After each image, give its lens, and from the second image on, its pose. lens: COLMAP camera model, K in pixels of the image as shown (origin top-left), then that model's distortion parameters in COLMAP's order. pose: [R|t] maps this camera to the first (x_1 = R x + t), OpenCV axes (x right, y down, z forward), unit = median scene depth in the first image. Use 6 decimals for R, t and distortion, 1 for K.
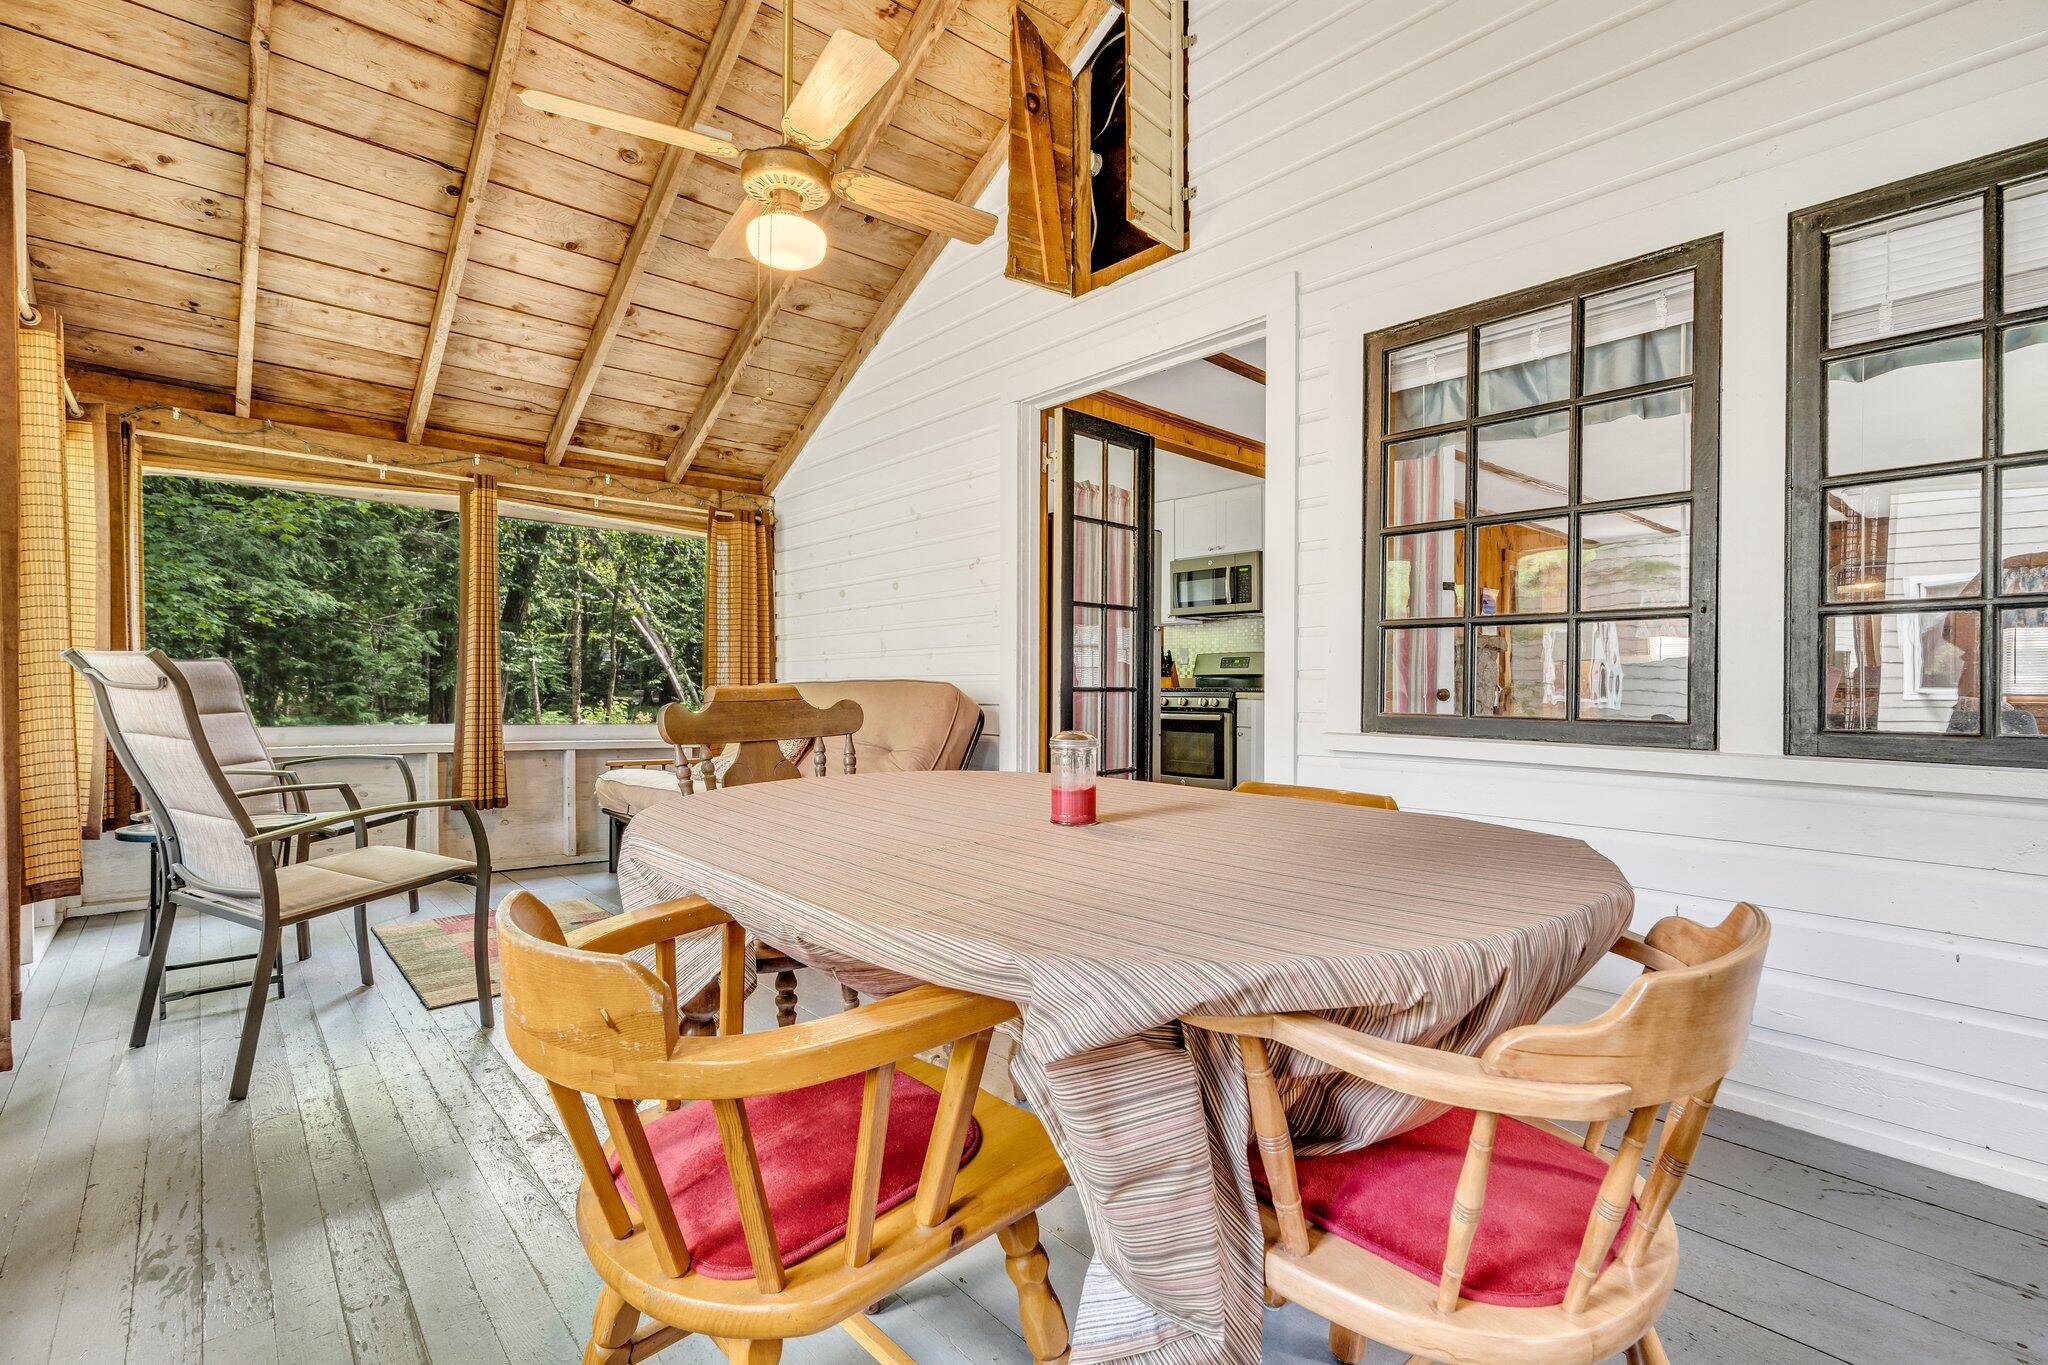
lens RADIAL K [[1006.3, 0, 1013.4], [0, 1006.3, 690.4], [0, 0, 1]] dist [0.005905, 0.000652]
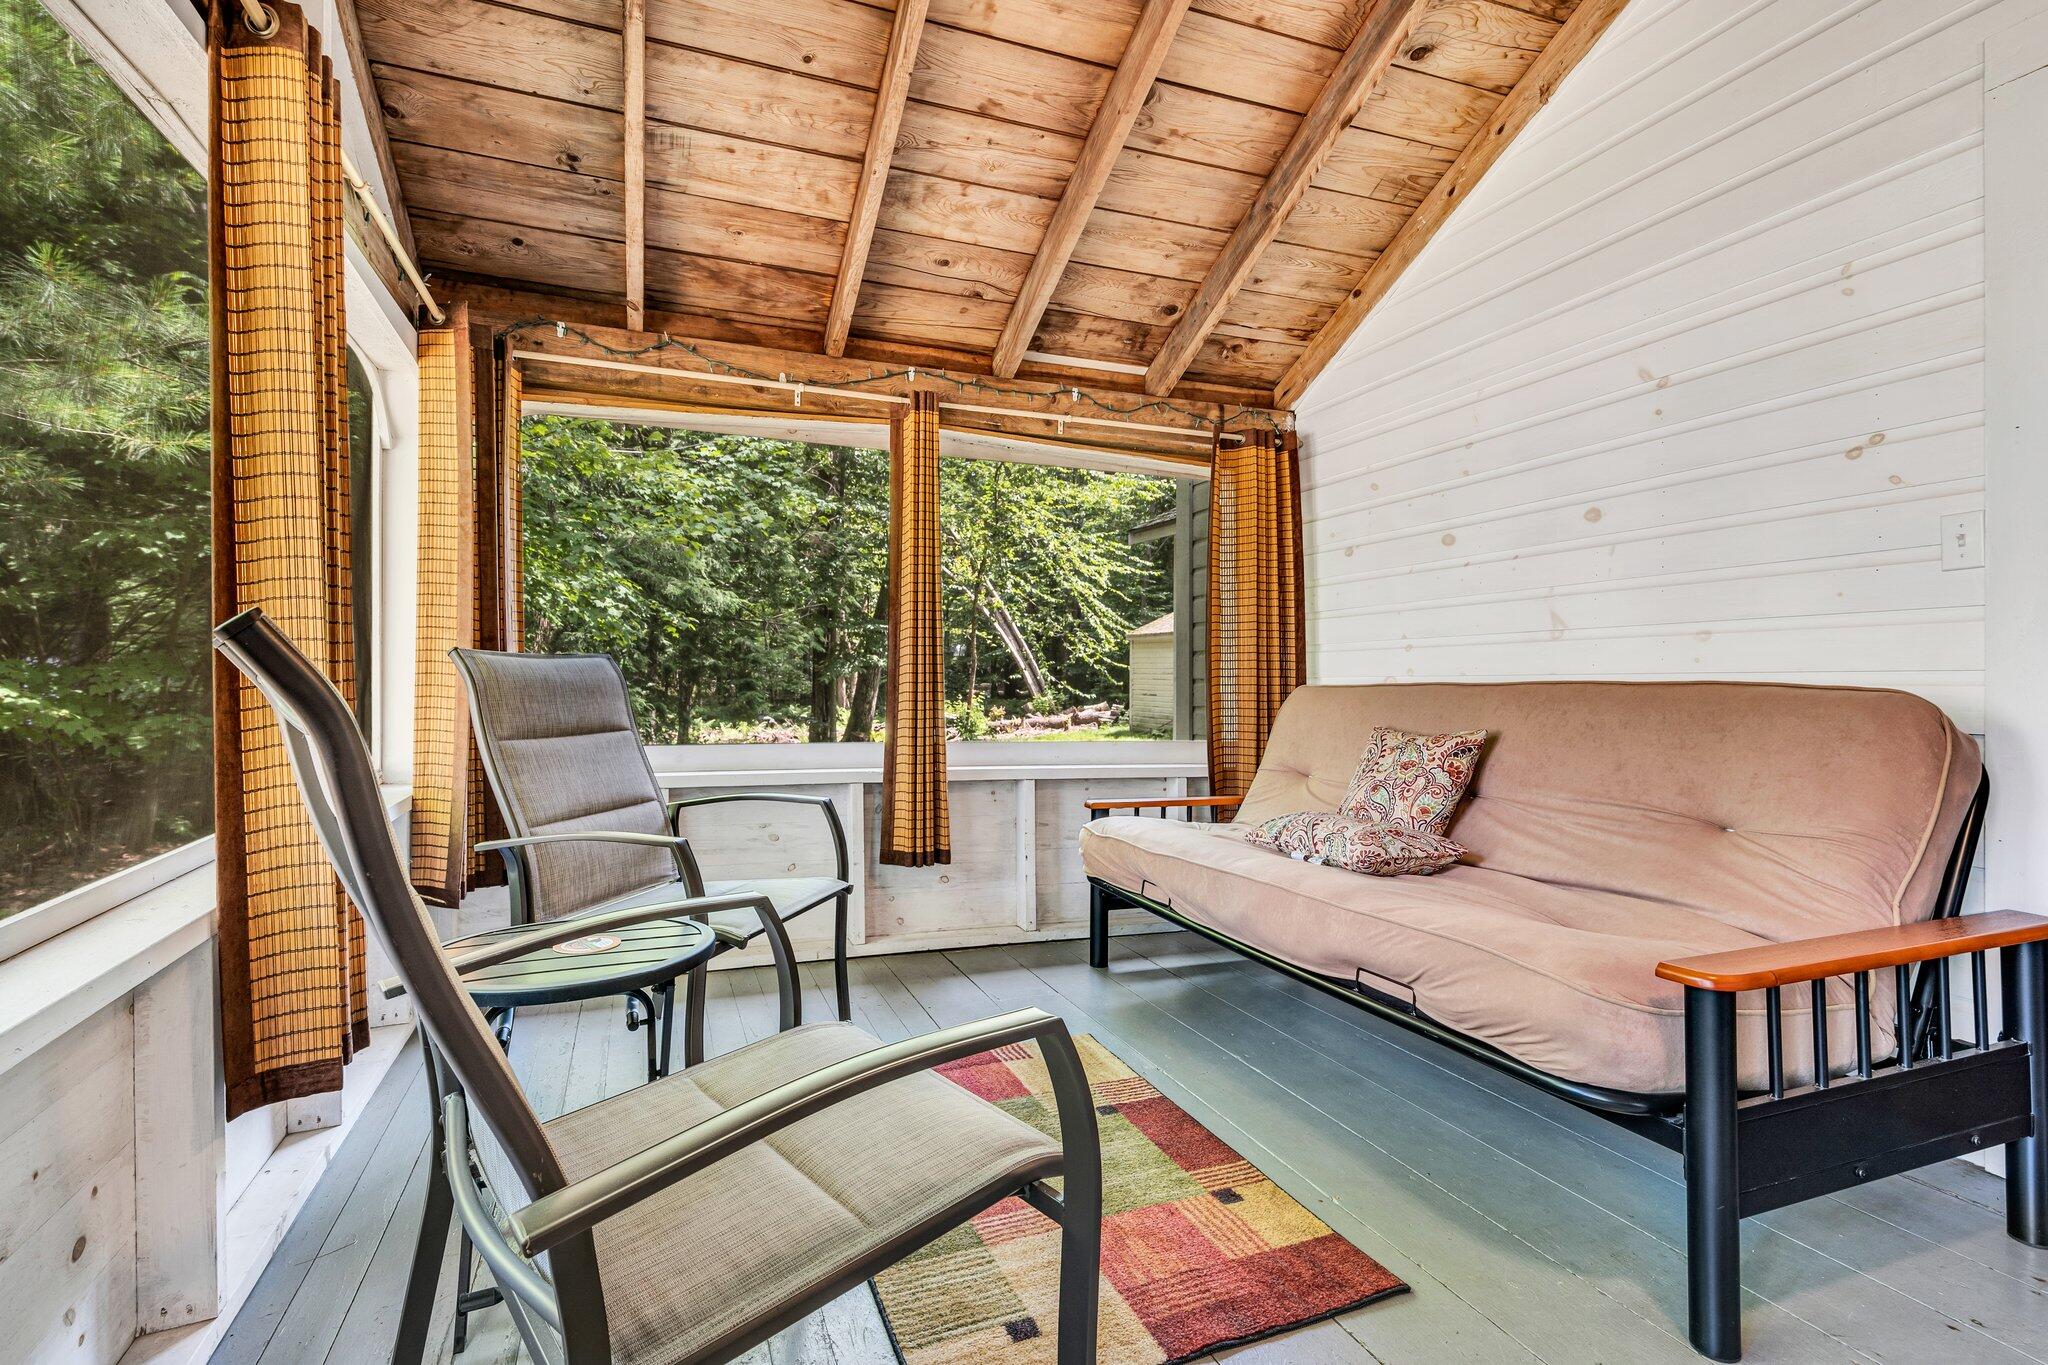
lens RADIAL K [[1006.3, 0, 1032.1], [0, 1006.3, 672.9], [0, 0, 1]] dist [0.005905, 0.000652]
pose [[0.953478, -0.004349, -0.301432, -0.240014], [0.001253, 0.999944, -0.010463, -0.008849], [0.301461, 0.009598, 0.953430, 0.351643]]
